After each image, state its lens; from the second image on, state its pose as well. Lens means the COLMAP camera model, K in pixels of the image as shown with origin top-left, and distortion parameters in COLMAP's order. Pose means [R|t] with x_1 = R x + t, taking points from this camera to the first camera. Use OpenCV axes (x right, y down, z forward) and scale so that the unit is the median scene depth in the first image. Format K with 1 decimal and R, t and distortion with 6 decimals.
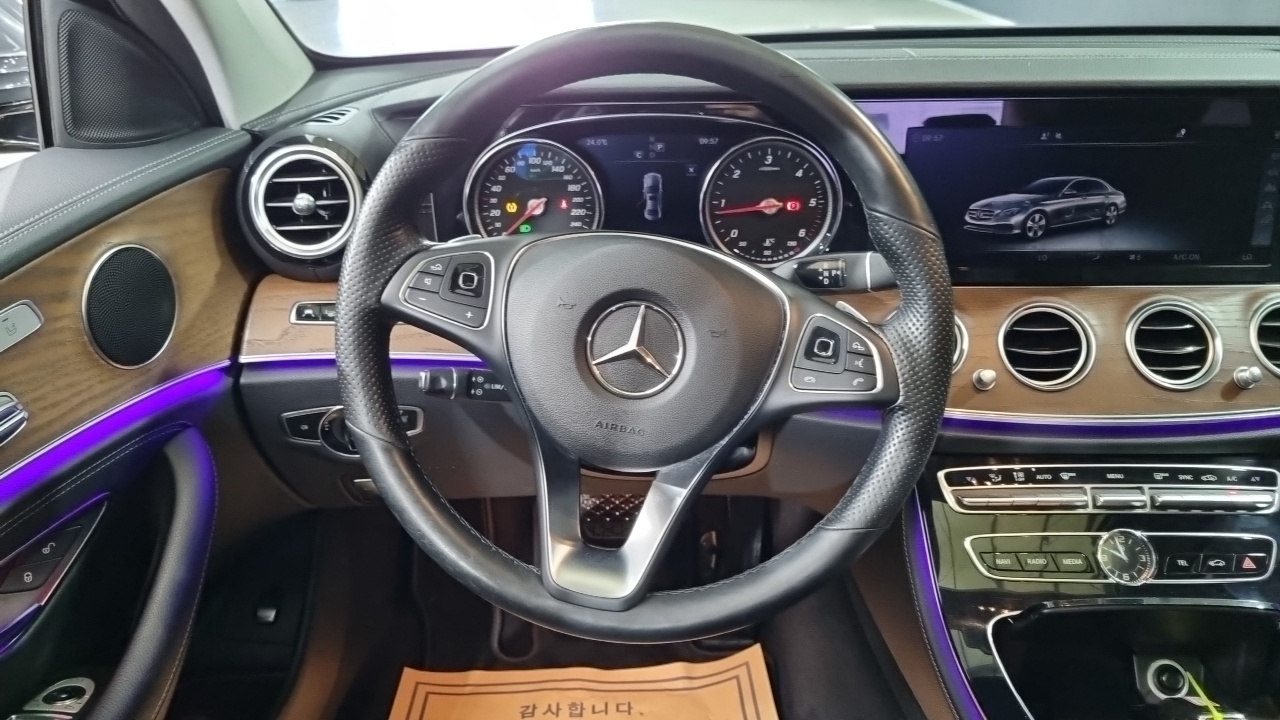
lens RADIAL K [[990.8, 0, 622.8], [0, 990.8, 346.7], [0, 0, 1]] dist [0.016526, -0.005060]
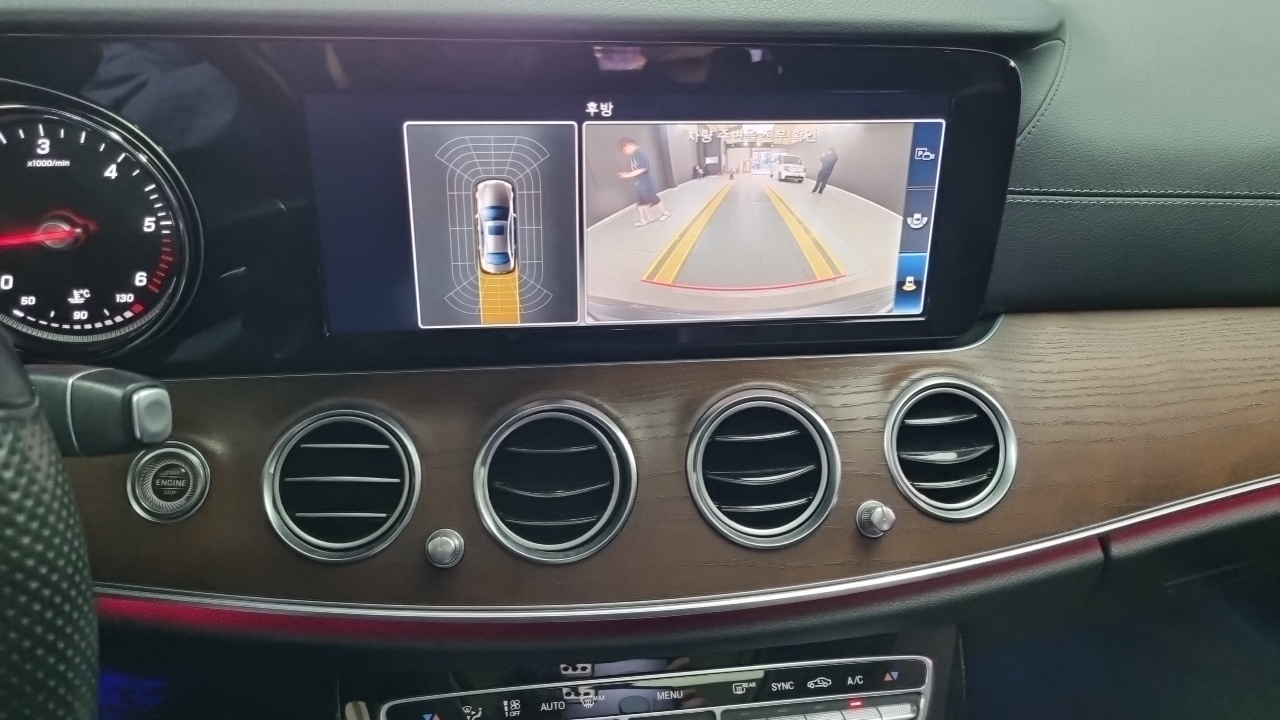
lens RADIAL K [[990.8, 0, 635.5], [0, 990.8, 349.4], [0, 0, 1]] dist [0.016526, -0.005060]
pose [[0.984404, -0.036868, 0.172016, 0.361959], [0.022011, 0.995922, 0.087487, -0.120734], [-0.174540, -0.082336, 0.981201, 0.418857]]
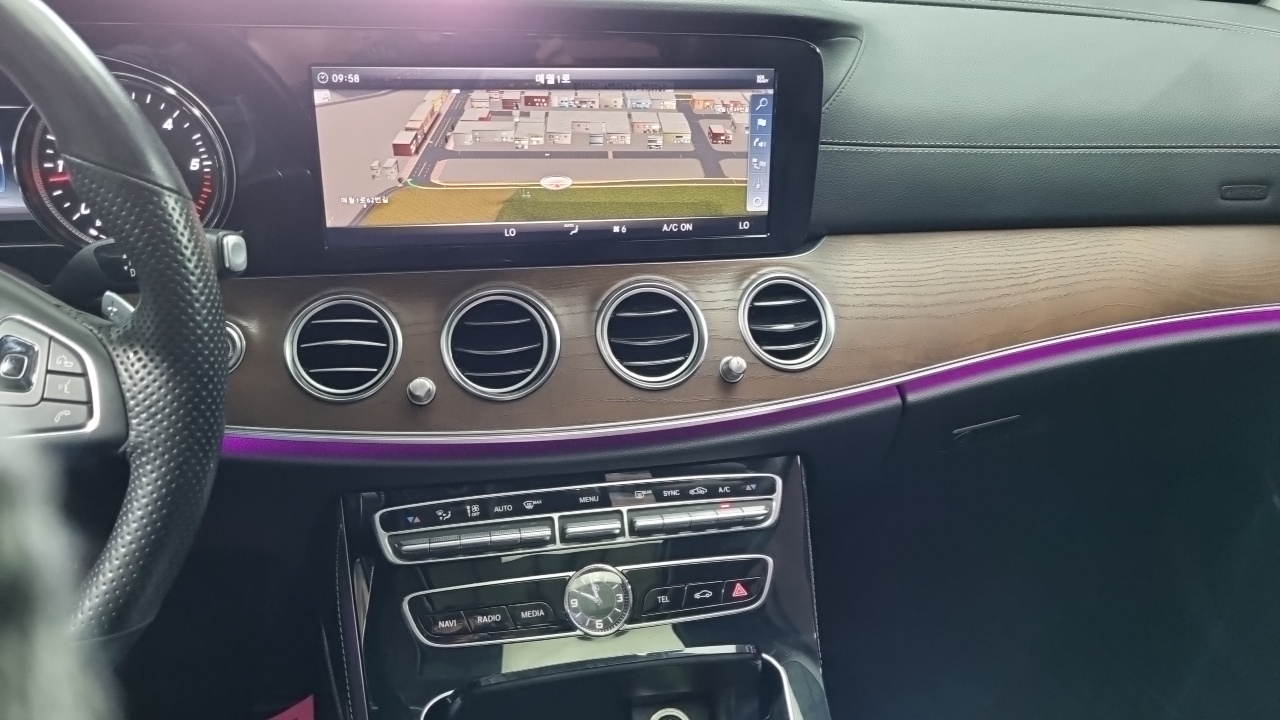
lens RADIAL K [[990.8, 0, 638.5], [0, 990.8, 362.6], [0, 0, 1]] dist [0.016526, -0.005060]
pose [[0.966764, -0.057101, 0.249212, 0.322217], [0.051591, 0.998259, 0.028590, -0.002029], [-0.250411, -0.014783, 0.968027, 0.199412]]
